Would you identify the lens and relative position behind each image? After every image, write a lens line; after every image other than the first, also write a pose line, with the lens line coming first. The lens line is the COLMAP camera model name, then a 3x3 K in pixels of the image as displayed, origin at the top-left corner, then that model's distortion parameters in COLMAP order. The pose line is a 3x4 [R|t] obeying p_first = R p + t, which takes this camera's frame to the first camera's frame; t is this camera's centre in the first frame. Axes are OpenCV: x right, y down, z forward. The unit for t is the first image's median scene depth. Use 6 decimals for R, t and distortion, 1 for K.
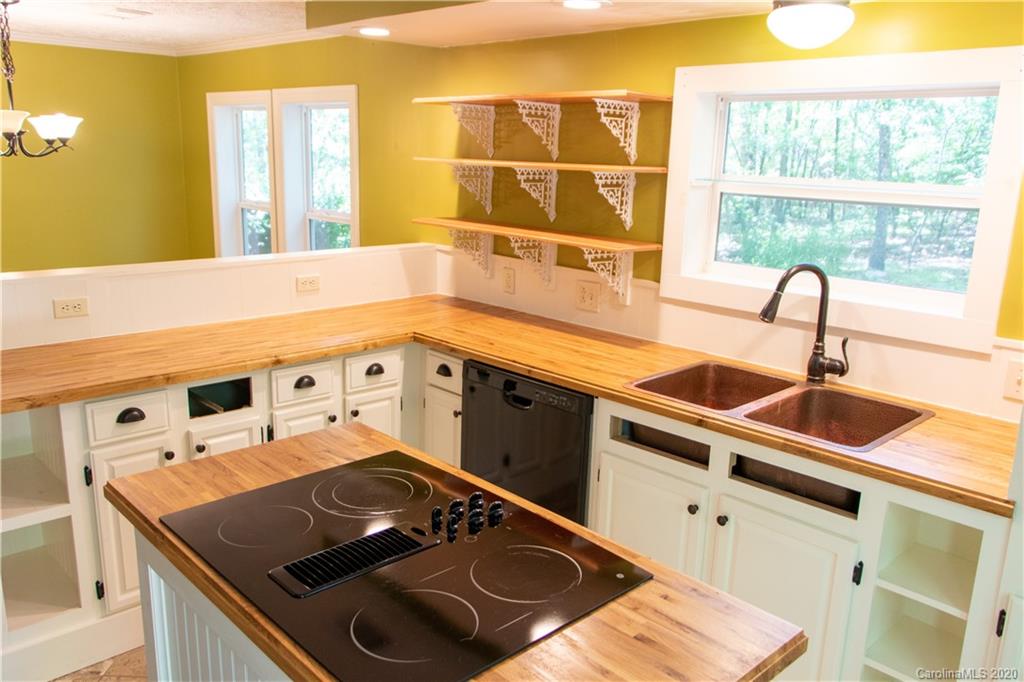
lens RADIAL K [[823.6, 0, 512.0], [0, 823.6, 341.0], [0, 0, 1]] dist [-0.009749, -0.005225]
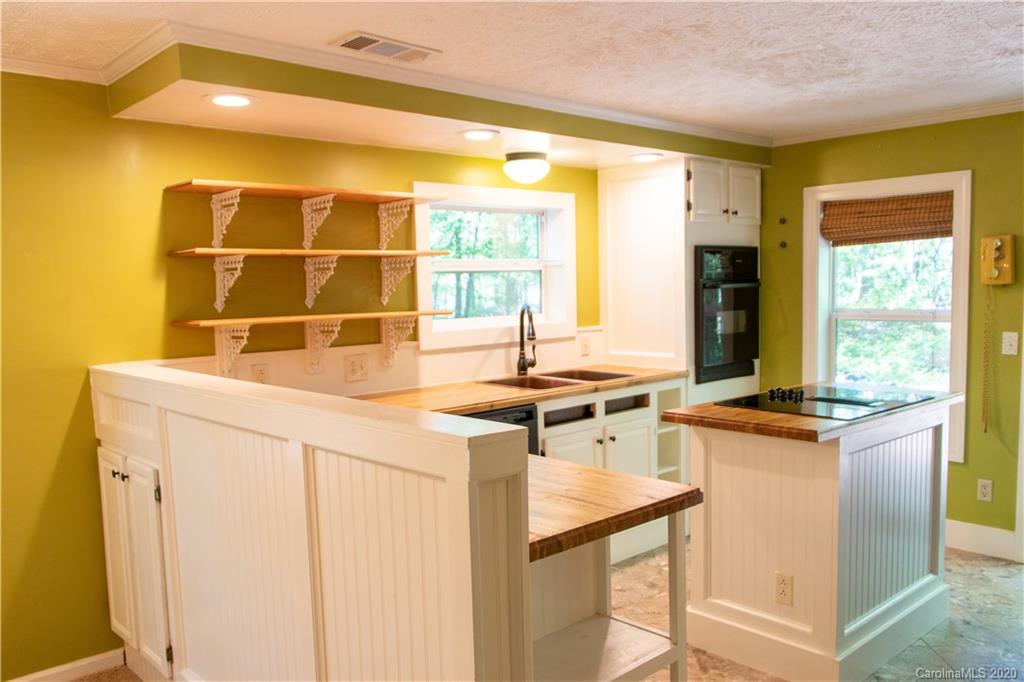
lens RADIAL K [[823.6, 0, 512.0], [0, 823.6, 341.0], [0, 0, 1]] dist [-0.009749, -0.005225]
pose [[0.013564, -0.097697, 0.995124, -1.321199], [0.250940, 0.963698, 0.091191, -0.179962], [-0.967907, 0.248480, 0.037588, 0.956697]]
